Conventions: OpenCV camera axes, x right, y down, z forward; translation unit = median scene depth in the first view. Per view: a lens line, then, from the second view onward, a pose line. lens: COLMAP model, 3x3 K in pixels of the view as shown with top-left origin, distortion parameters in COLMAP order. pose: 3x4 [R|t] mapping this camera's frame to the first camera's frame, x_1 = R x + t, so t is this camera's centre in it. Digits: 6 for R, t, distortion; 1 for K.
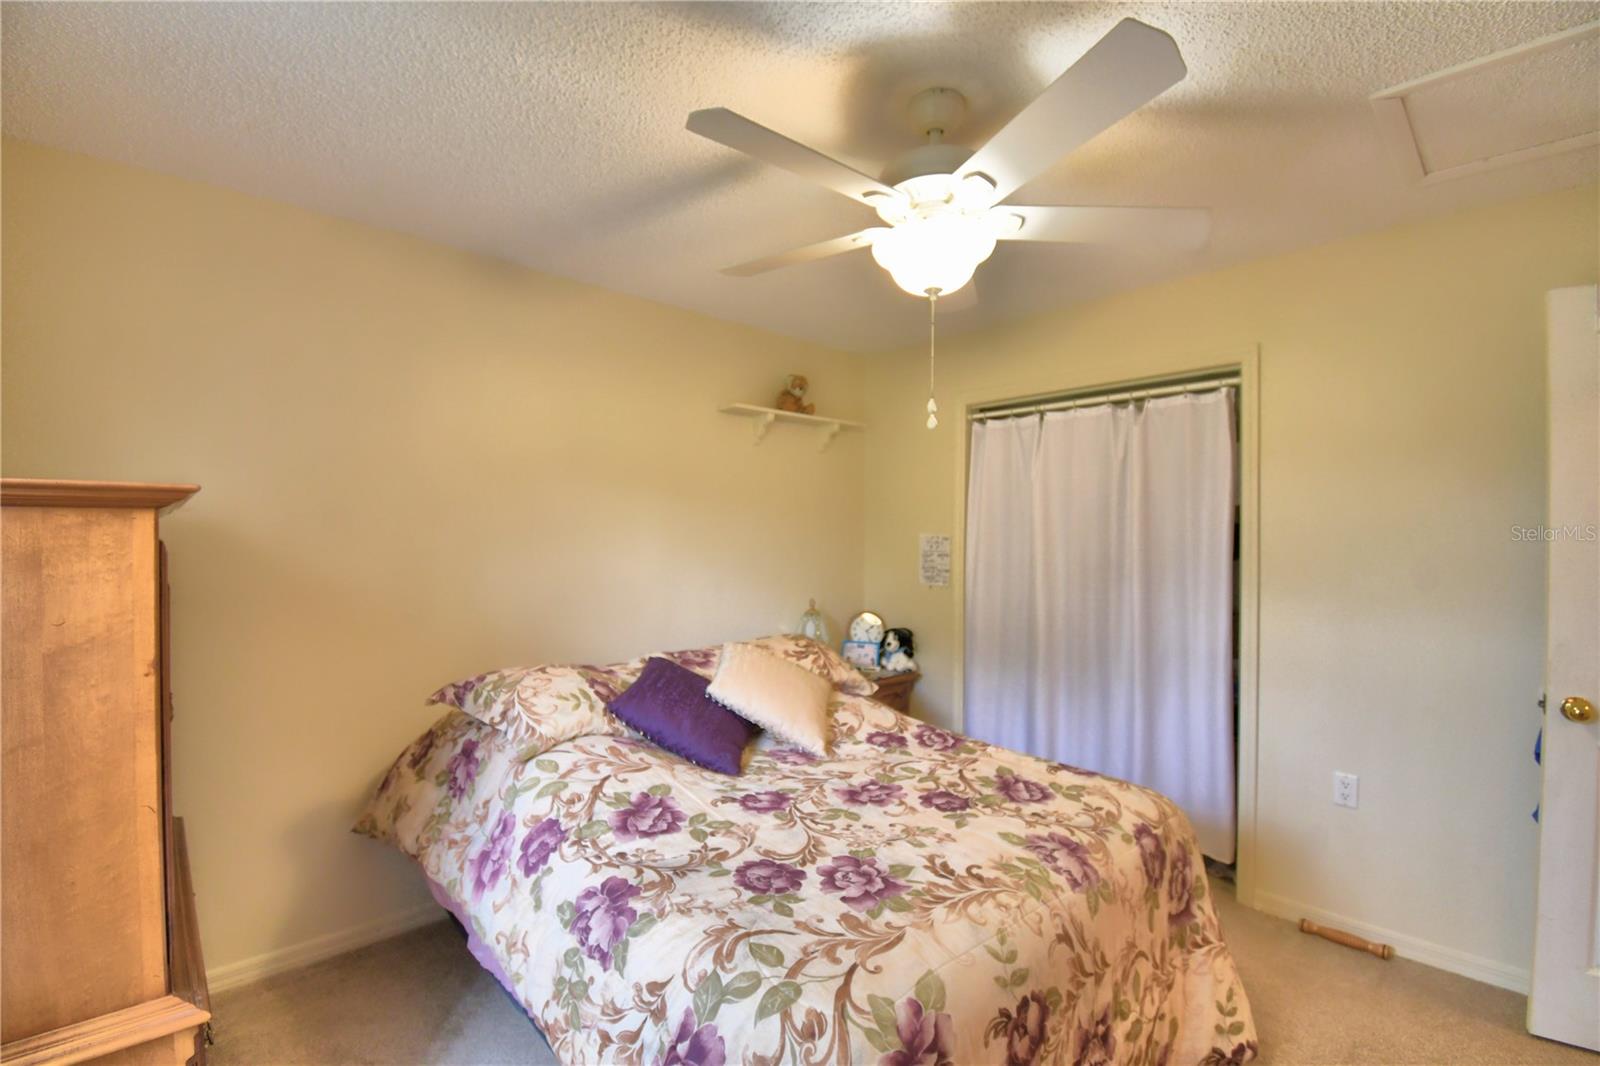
lens RADIAL K [[701.2, 0, 791.5], [0, 701.2, 535.4], [0, 0, 1]] dist [0.008457, -0.019943]
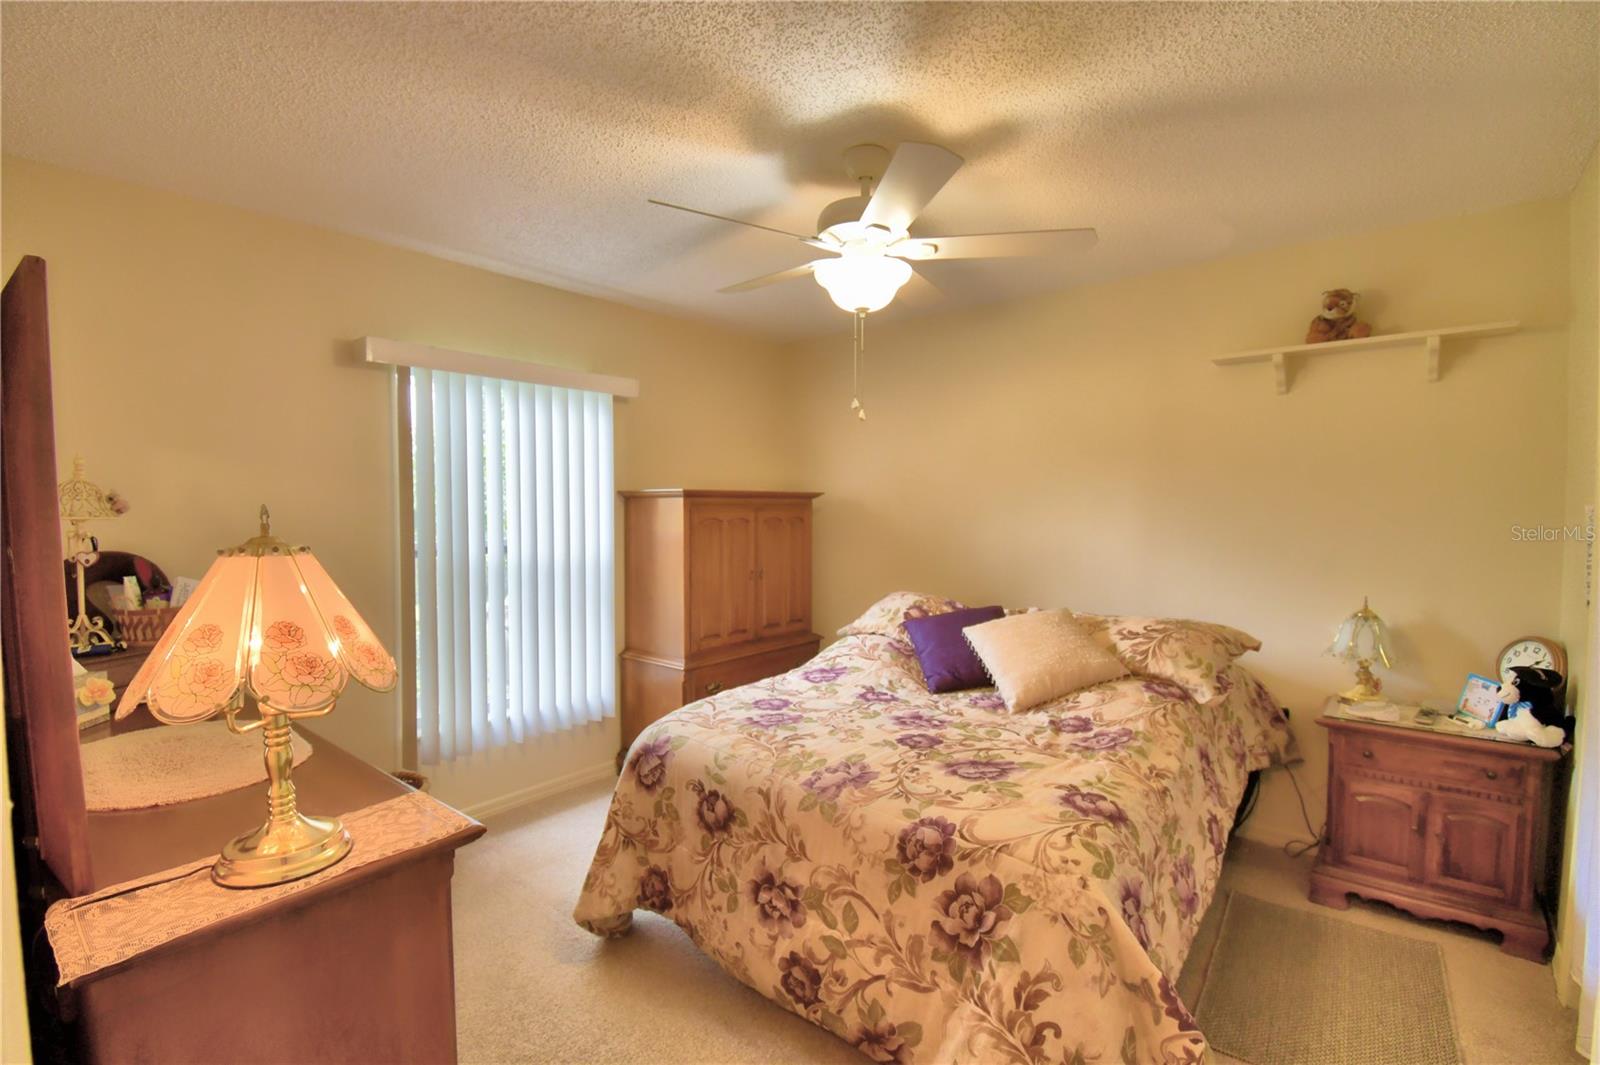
lens RADIAL K [[701.2, 0, 791.5], [0, 701.2, 534.9], [0, 0, 1]] dist [0.008457, -0.019943]
pose [[0.127650, 0.040491, -0.990992, 1.336594], [-0.004668, 0.999180, 0.040224, 0.001769], [0.991808, -0.000508, 0.127734, 0.667280]]
